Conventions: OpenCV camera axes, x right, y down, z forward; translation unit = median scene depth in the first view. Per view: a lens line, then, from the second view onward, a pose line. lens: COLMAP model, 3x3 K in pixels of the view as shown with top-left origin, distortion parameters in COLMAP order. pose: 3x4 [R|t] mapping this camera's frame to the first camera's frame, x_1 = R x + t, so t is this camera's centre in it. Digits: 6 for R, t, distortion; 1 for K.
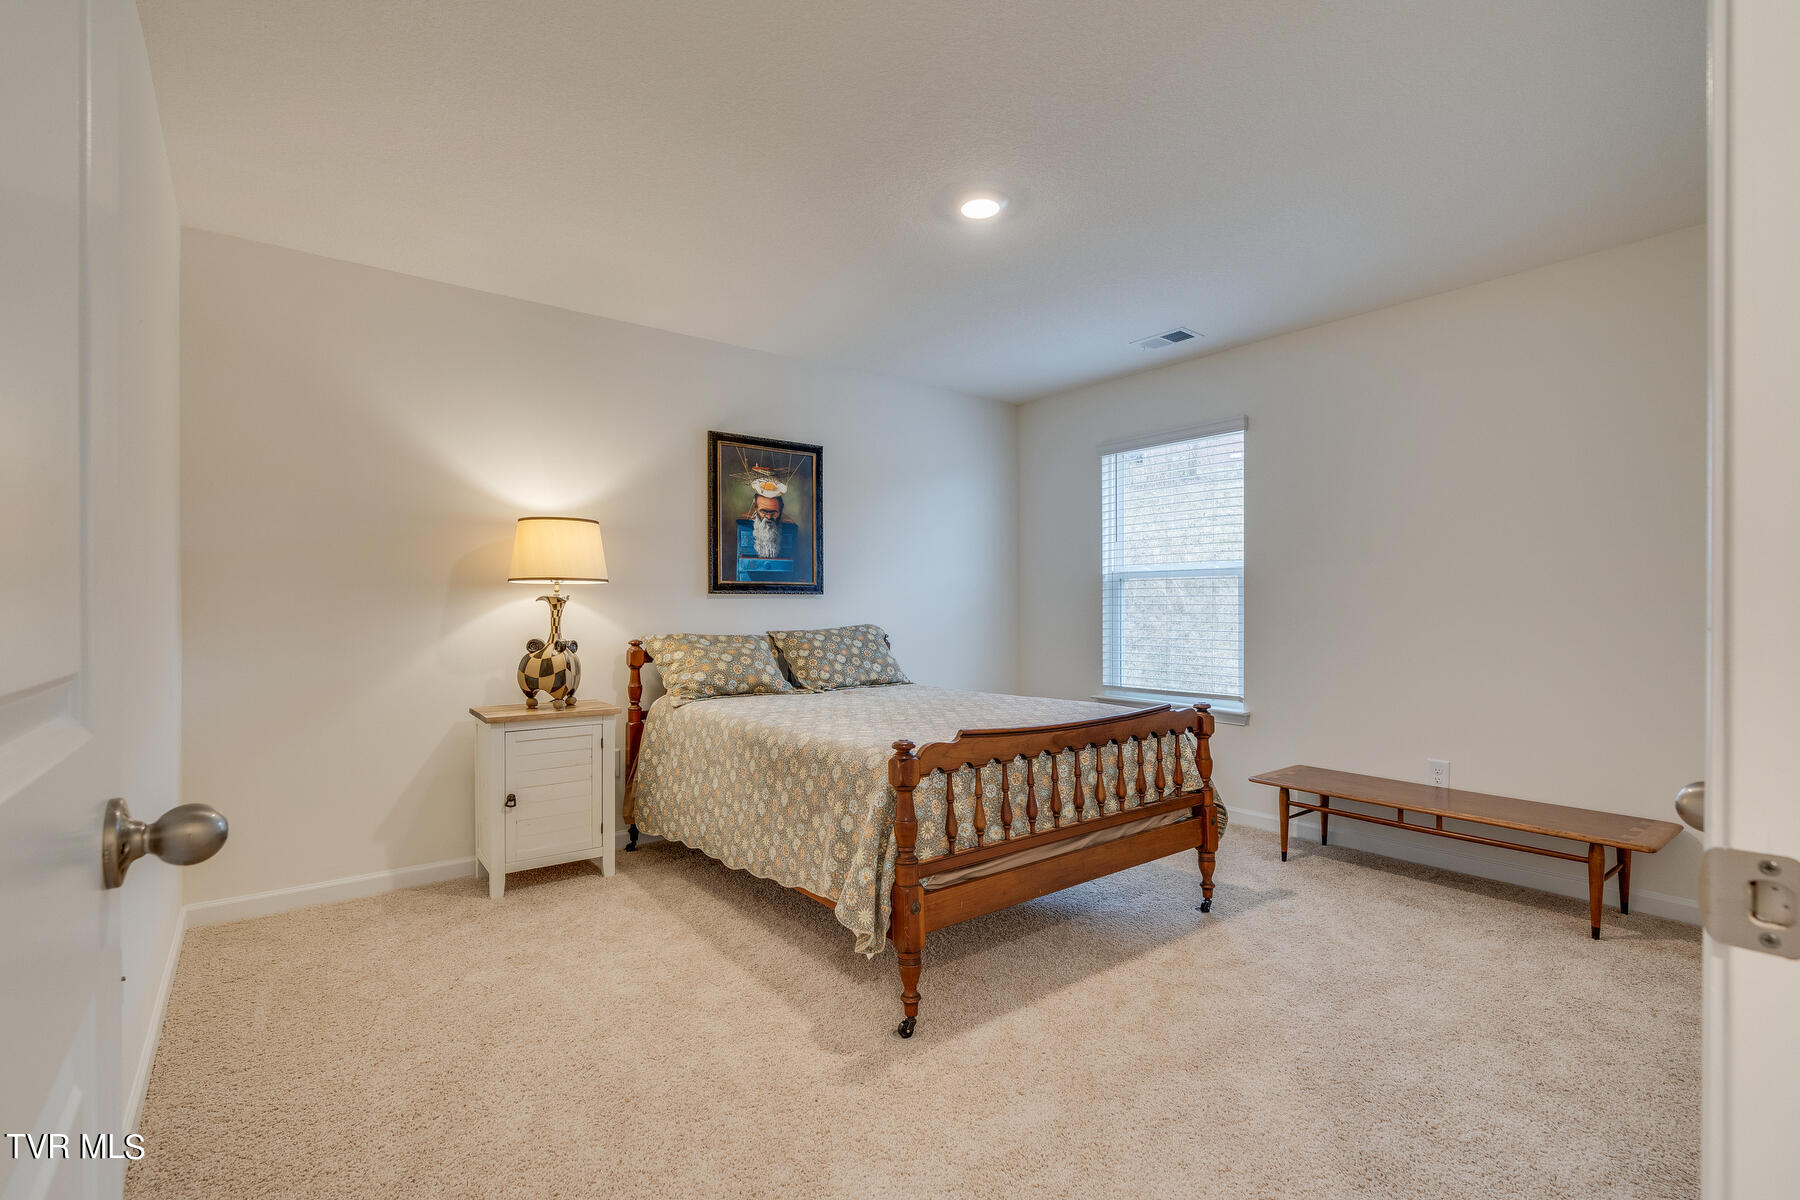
lens RADIAL K [[813.0, 0, 896.7], [0, 813.0, 608.4], [0, 0, 1]] dist [-0.004700, 0.002005]
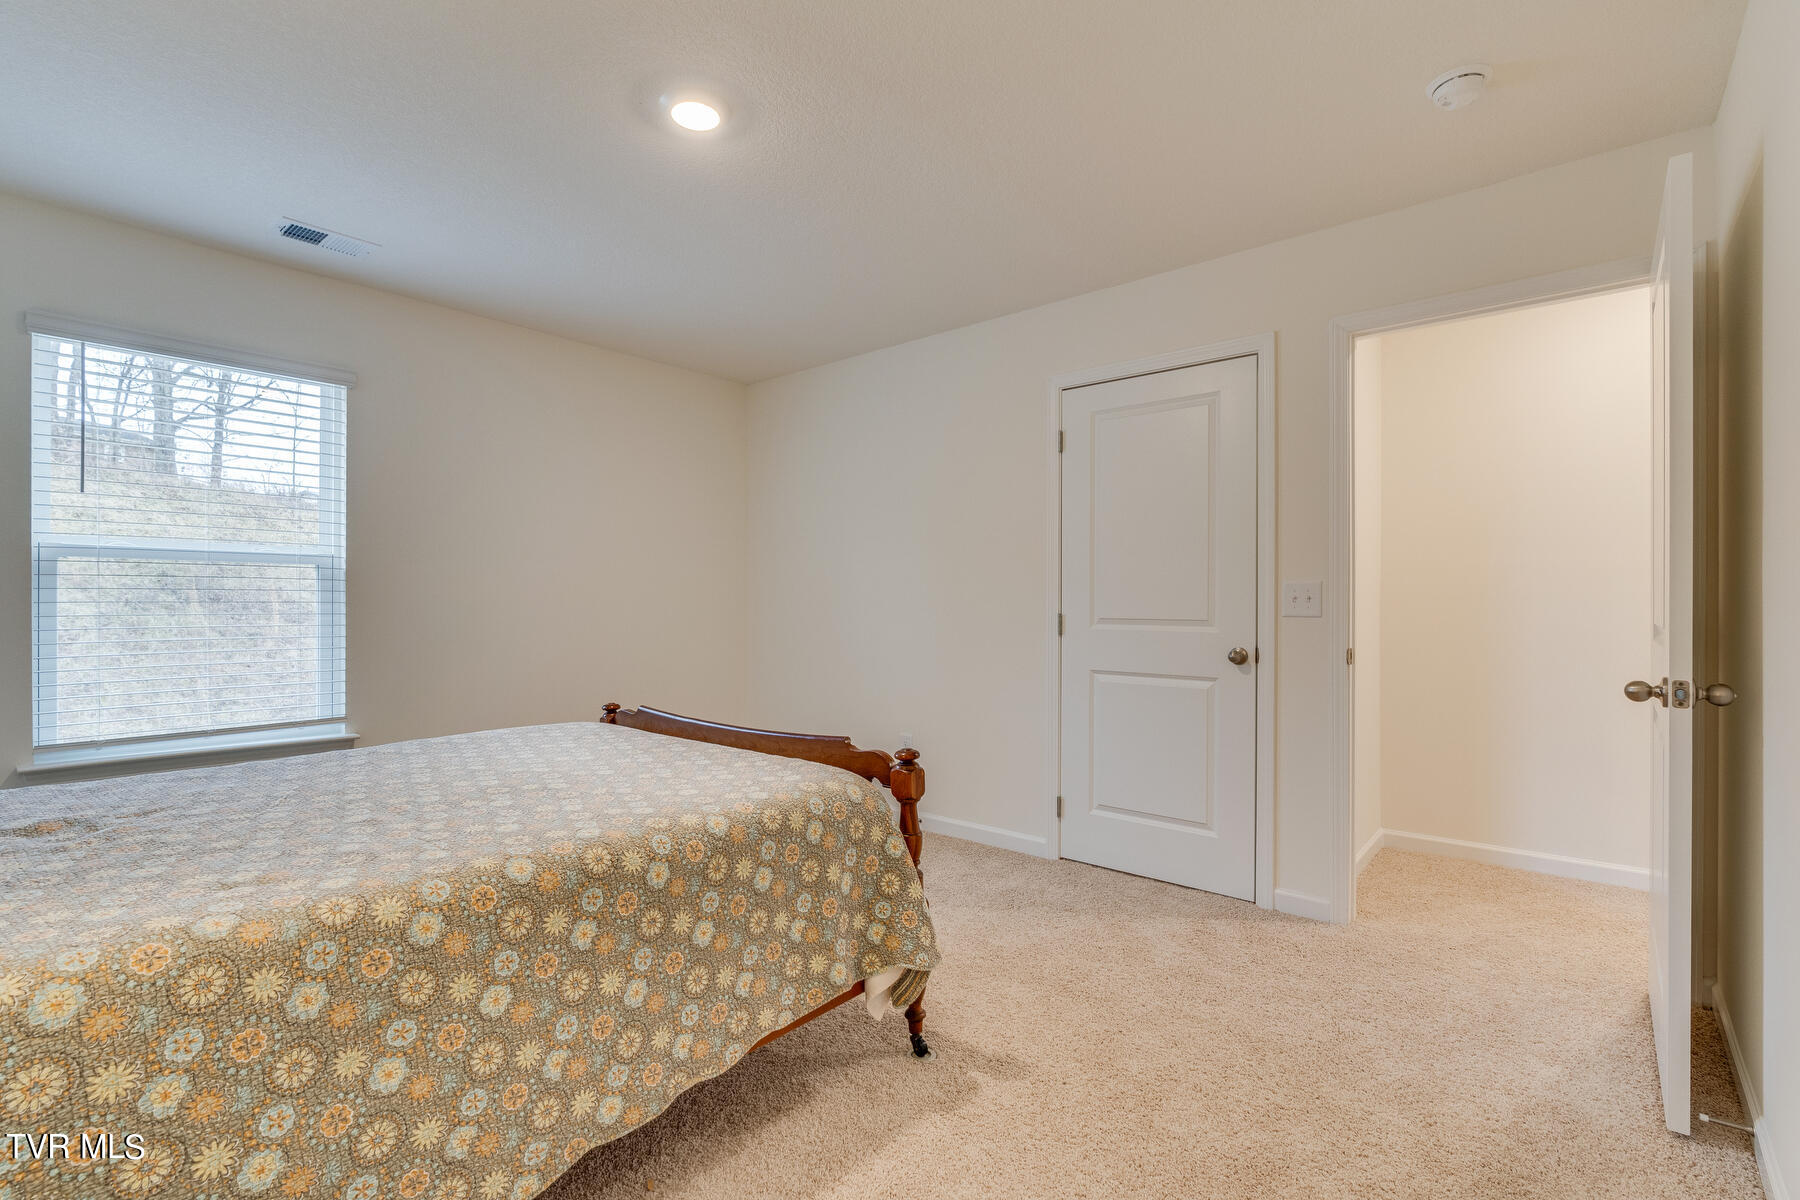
lens RADIAL K [[813.0, 0, 891.0], [0, 813.0, 606.5], [0, 0, 1]] dist [-0.004700, 0.002005]
pose [[-0.189112, -0.000959, 0.981955, -1.066685], [-0.000355, 1.000000, 0.000908, -0.003126], [-0.981956, -0.000176, -0.189112, 1.411542]]
